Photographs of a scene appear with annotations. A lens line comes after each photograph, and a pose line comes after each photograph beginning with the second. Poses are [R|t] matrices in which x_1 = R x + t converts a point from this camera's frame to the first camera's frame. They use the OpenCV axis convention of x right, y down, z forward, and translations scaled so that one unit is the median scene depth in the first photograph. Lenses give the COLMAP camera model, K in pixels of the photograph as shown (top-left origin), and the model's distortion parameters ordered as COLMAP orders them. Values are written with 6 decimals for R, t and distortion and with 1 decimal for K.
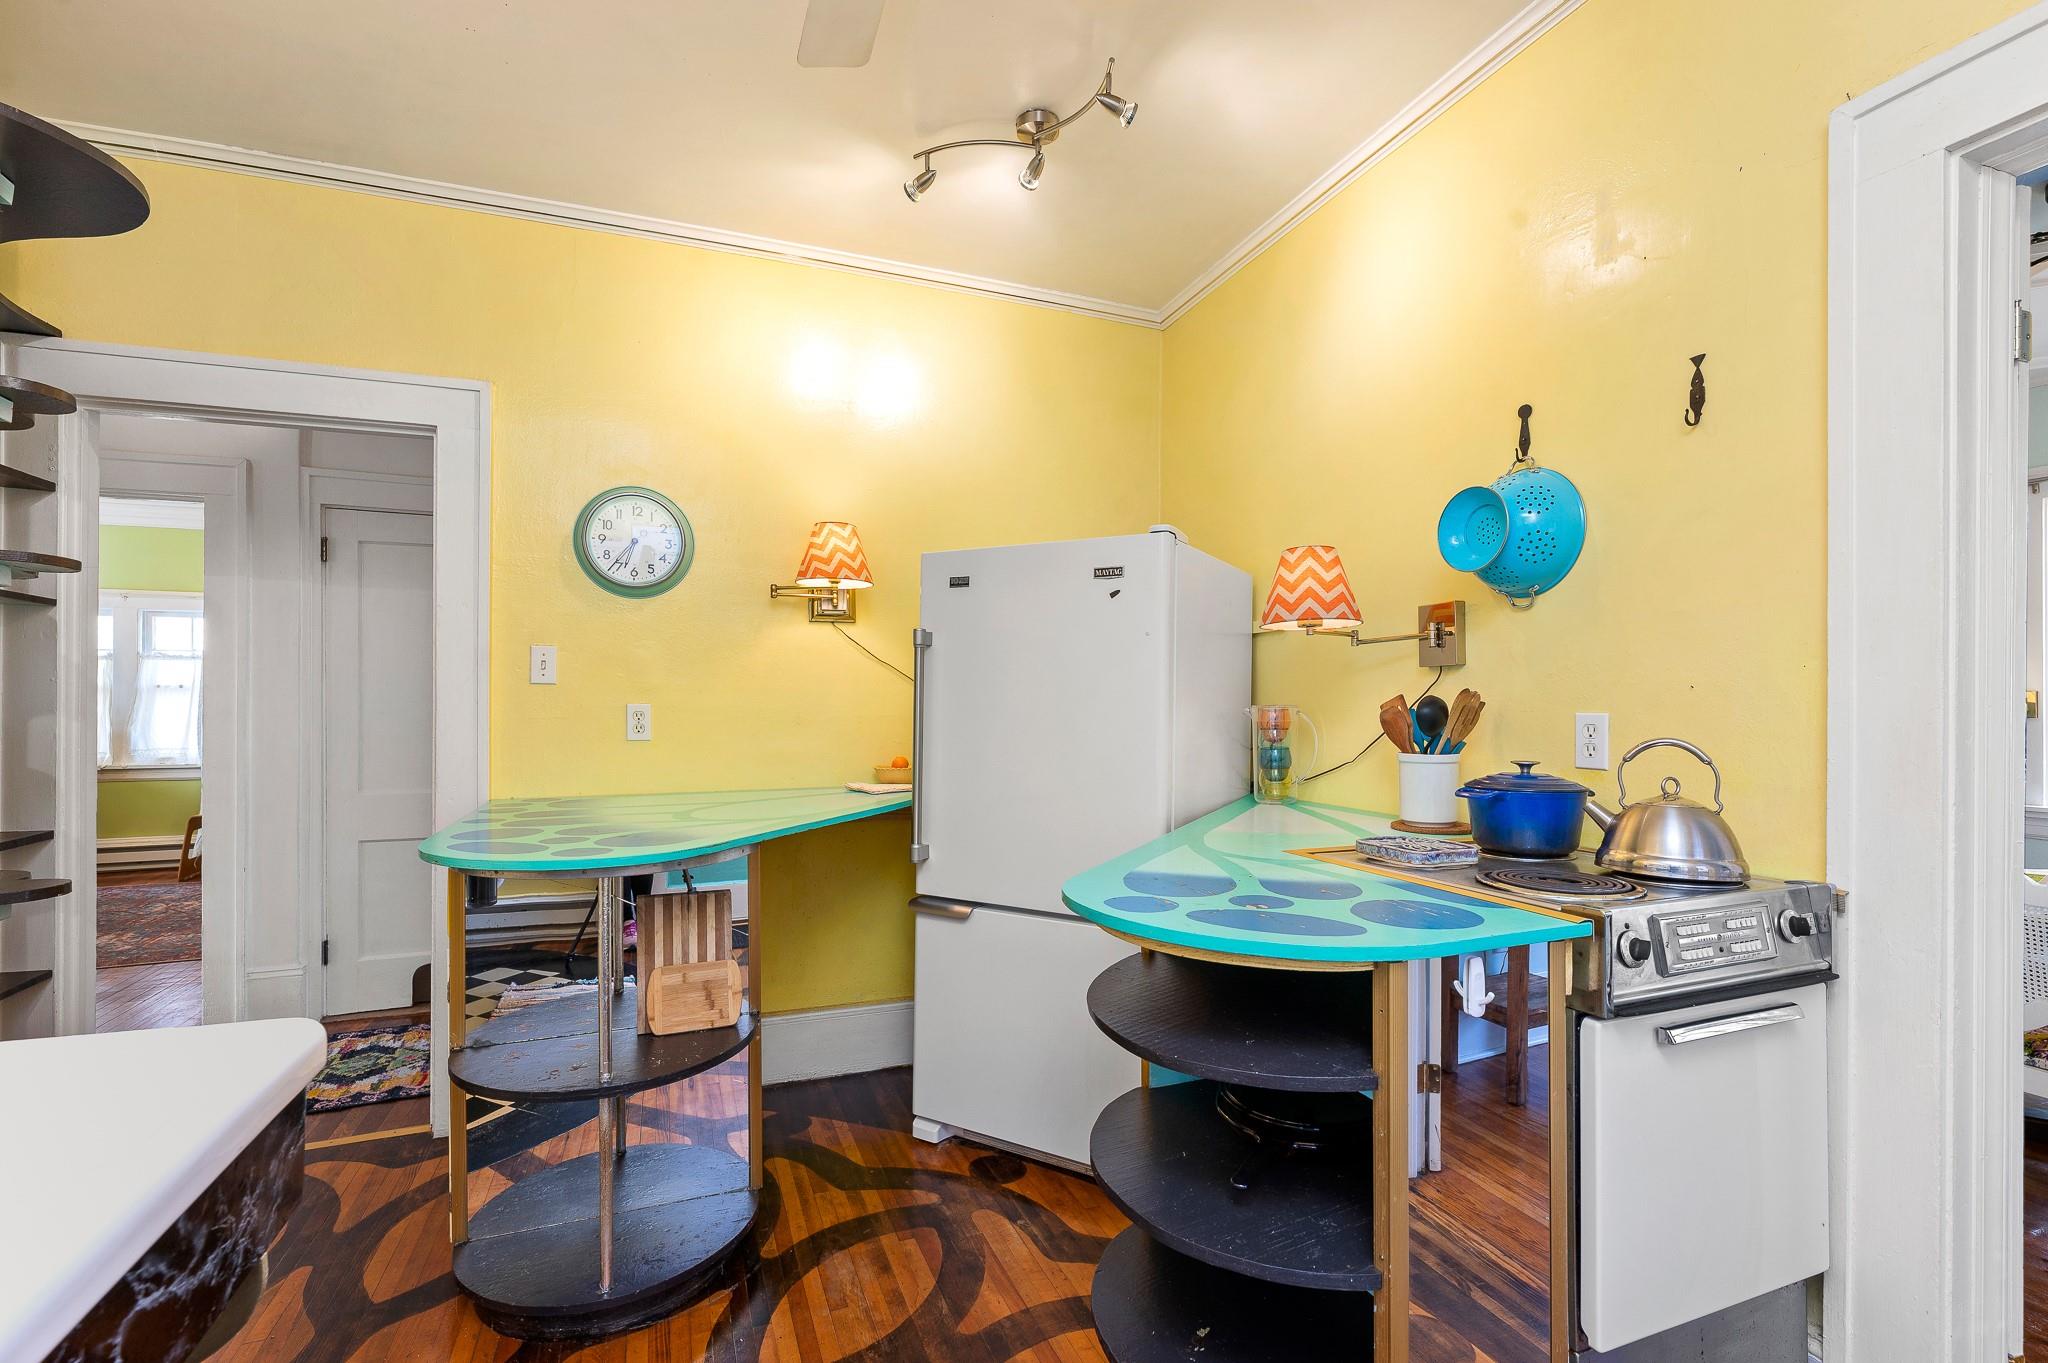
lens RADIAL K [[912.1, 0, 1020.6], [0, 912.1, 695.9], [0, 0, 1]] dist [0.000056, 0.000262]
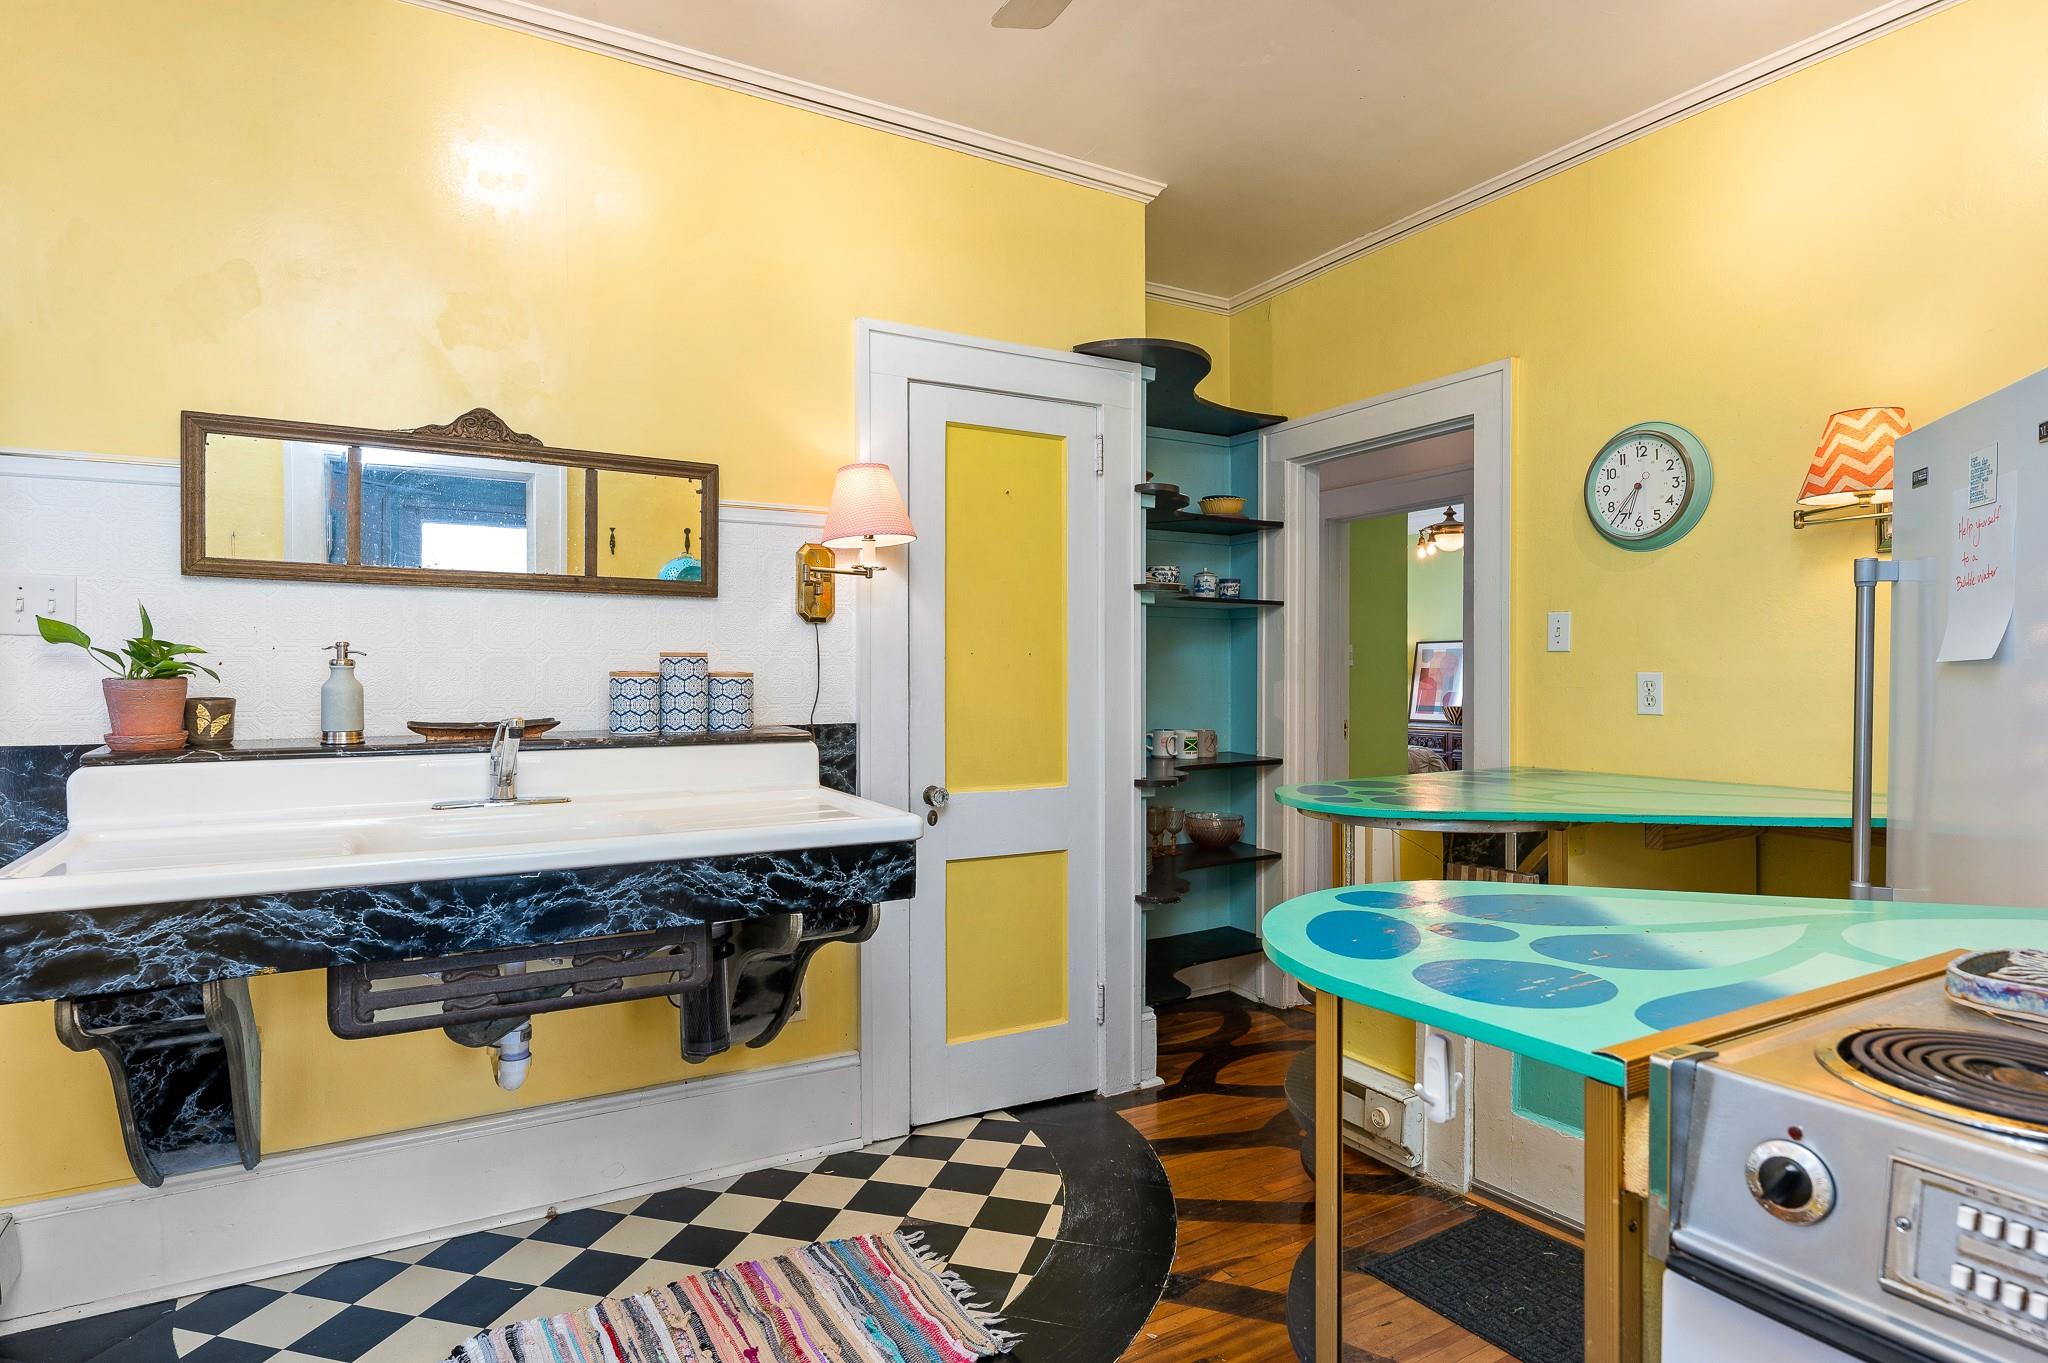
lens RADIAL K [[1123.7, 0, 1012.5], [0, 1123.7, 670.9], [0, 0, 1]] dist [-0.005074, -0.000439]
pose [[0.156405, -0.002528, -0.987690, 0.555075], [0.005574, 0.999983, -0.001677, 0.005816], [0.987677, -0.005243, 0.156417, 0.241579]]
